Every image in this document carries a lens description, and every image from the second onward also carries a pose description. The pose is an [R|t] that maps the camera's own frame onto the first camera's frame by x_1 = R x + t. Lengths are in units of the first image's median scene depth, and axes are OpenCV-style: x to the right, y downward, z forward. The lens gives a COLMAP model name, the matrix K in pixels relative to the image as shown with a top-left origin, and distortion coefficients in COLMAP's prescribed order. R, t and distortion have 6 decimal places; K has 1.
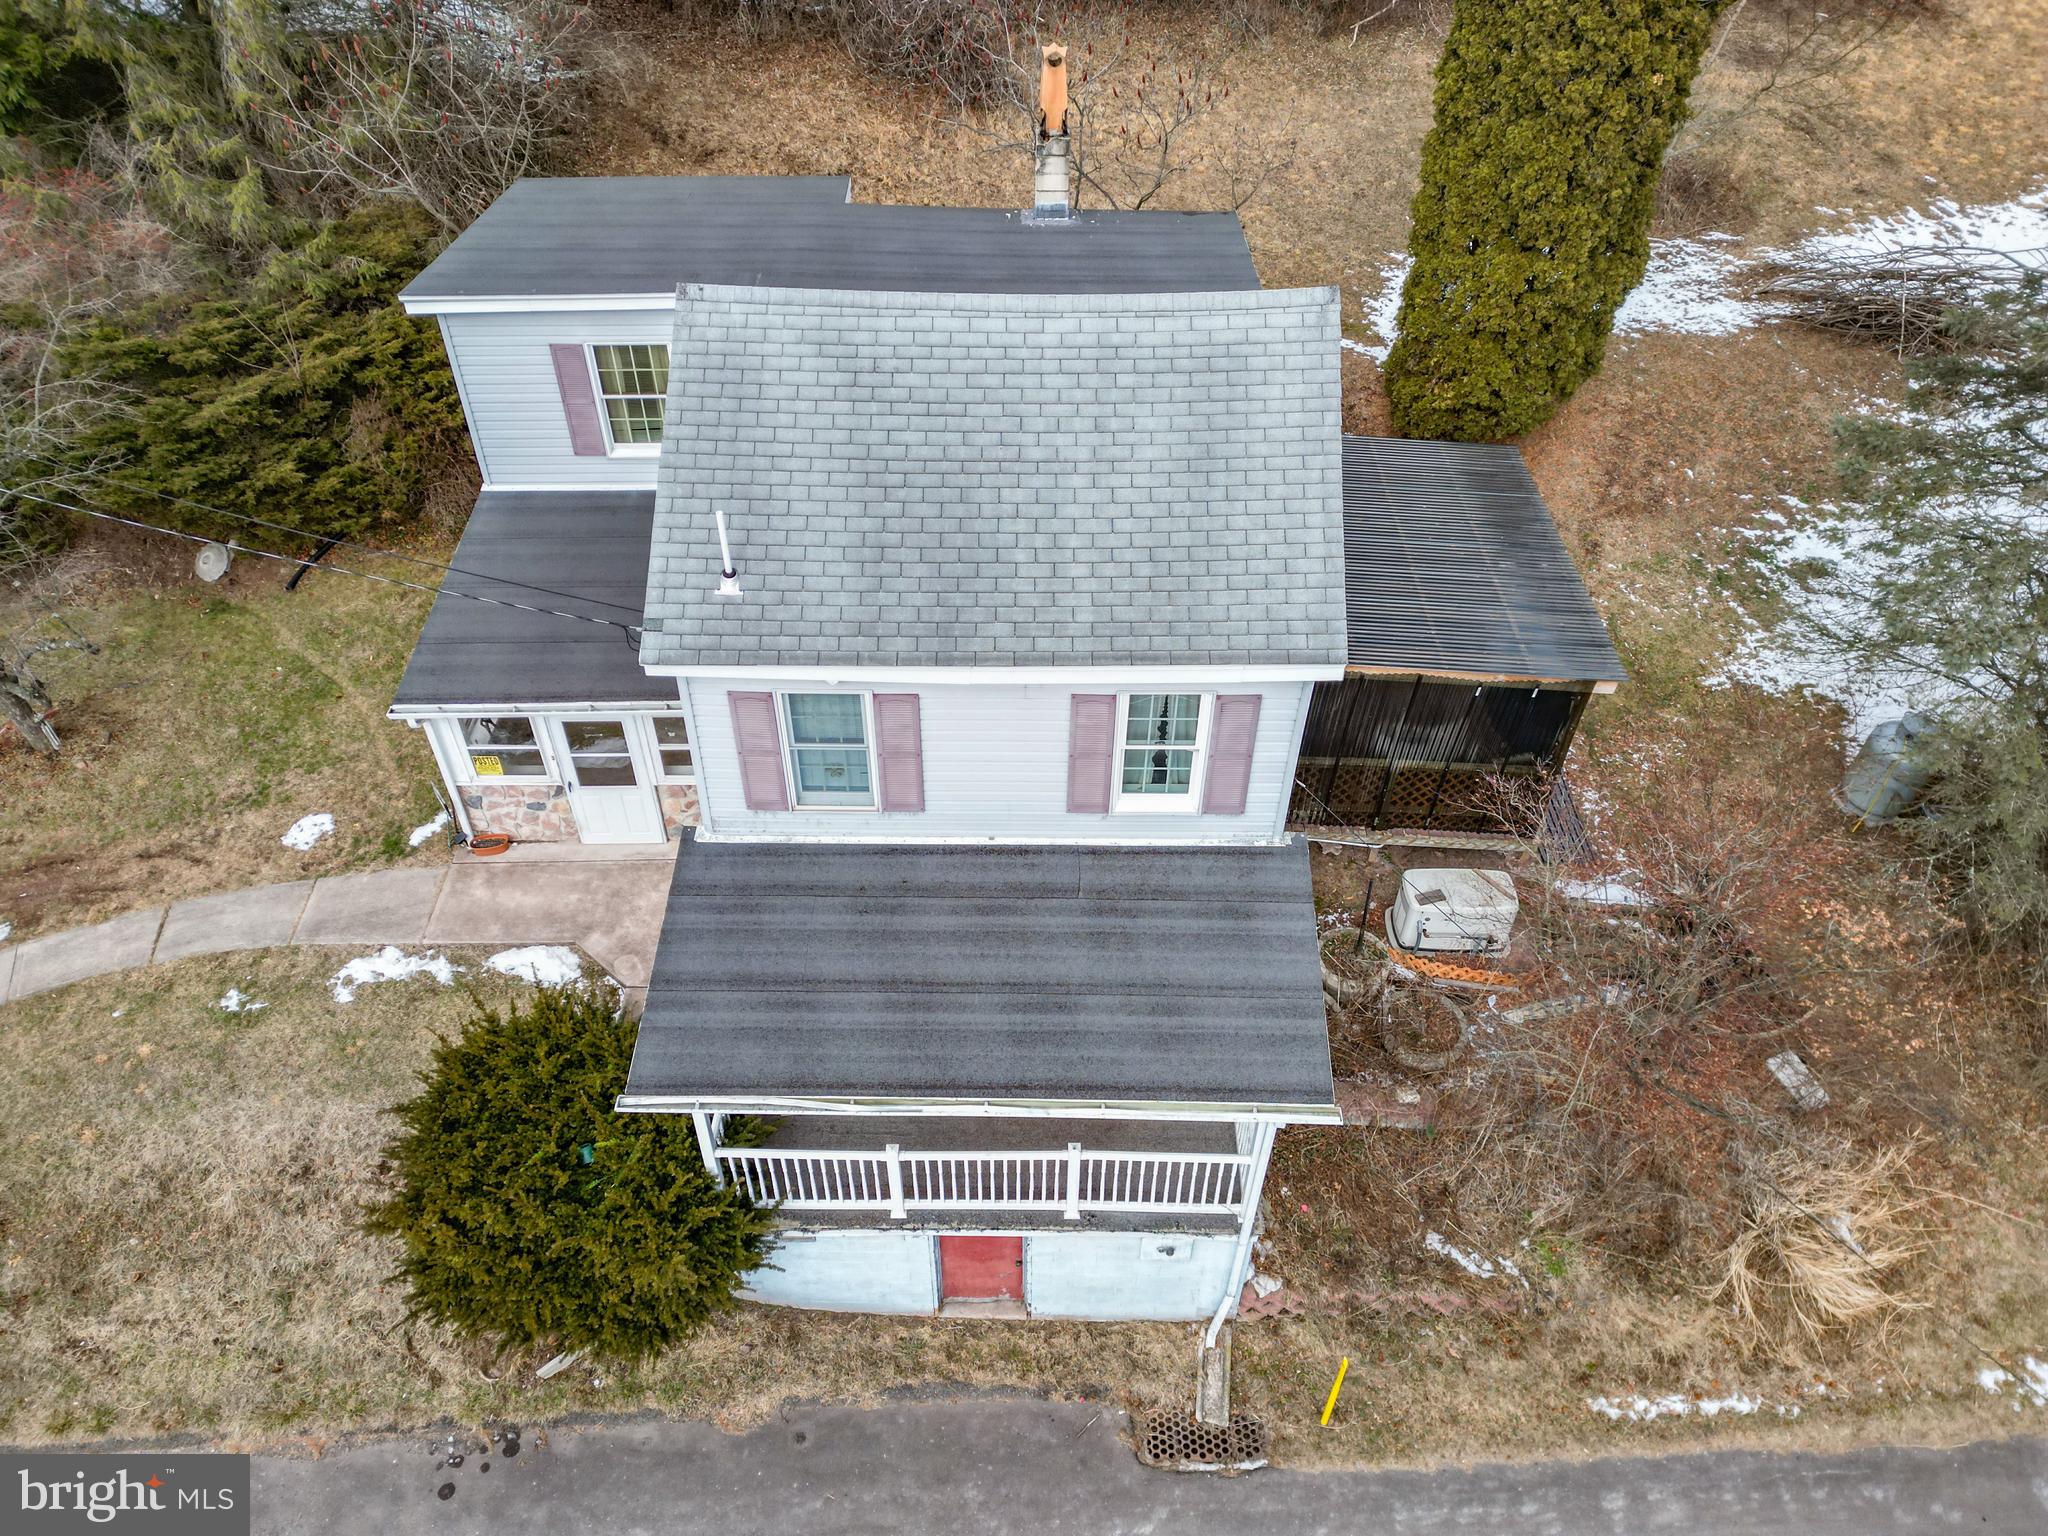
lens RADIAL K [[1418.3, 0, 1018.4], [0, 1418.3, 767.0], [0, 0, 1]] dist [0.074948, -0.058565]
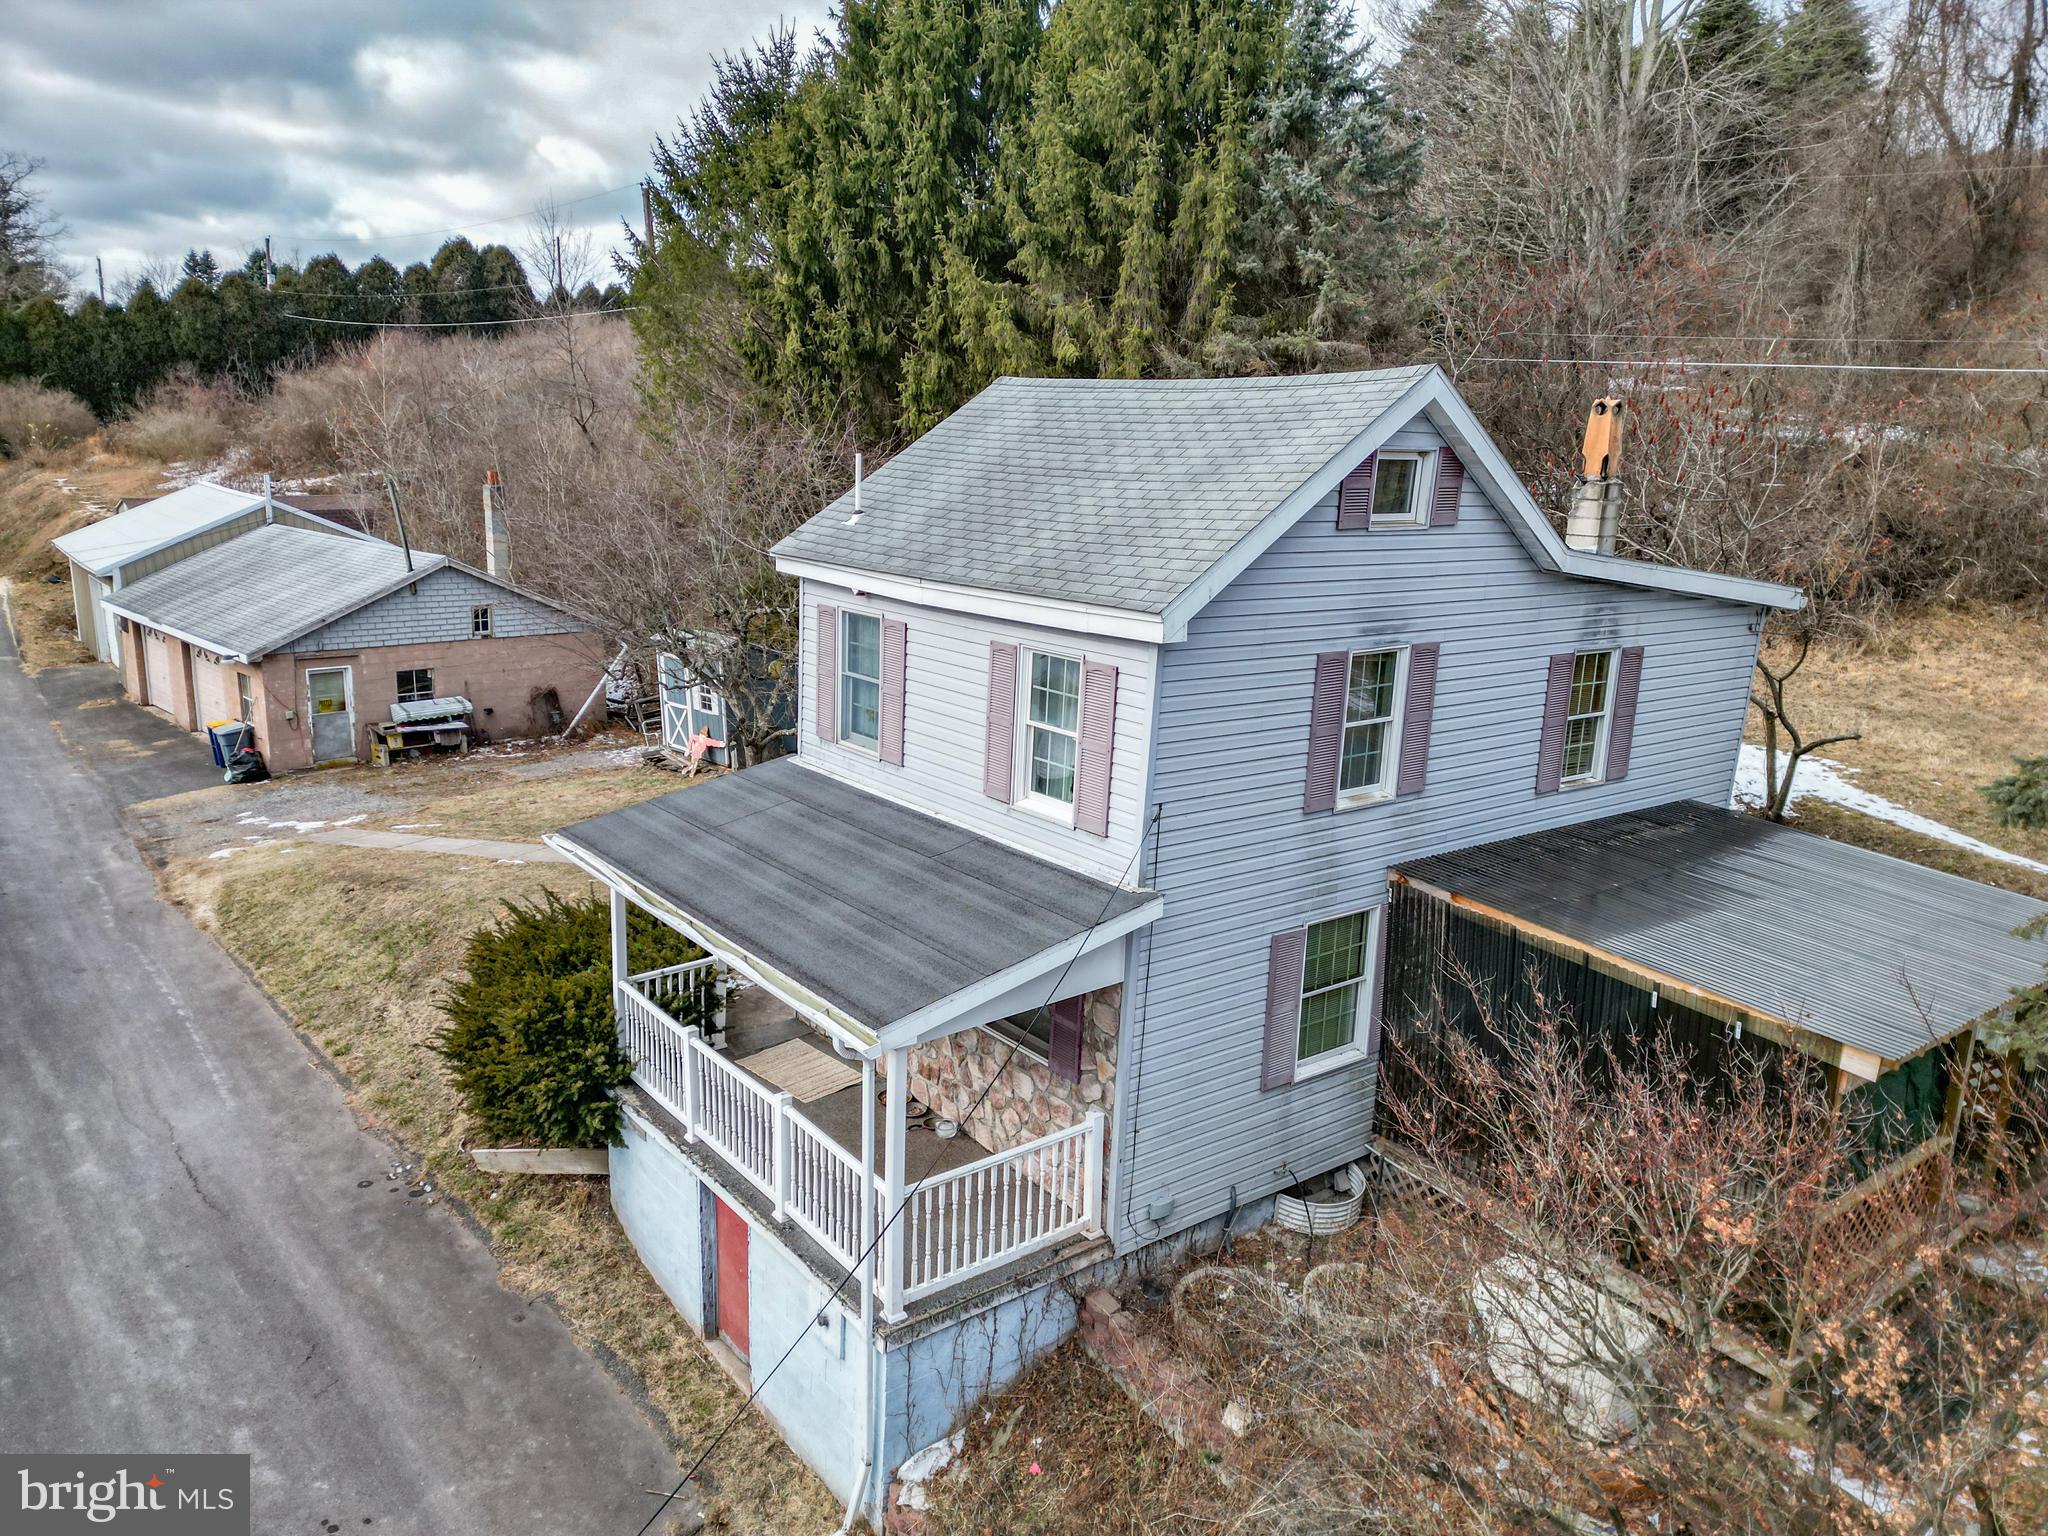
lens RADIAL K [[1418.3, 0, 1025.1], [0, 1418.3, 765.2], [0, 0, 1]] dist [0.074948, -0.058565]
pose [[0.626156, 0.192183, -0.755641, 0.680324], [-0.549124, 0.796718, -0.252397, 0.214192], [0.553526, 0.572981, 0.604402, 0.365339]]
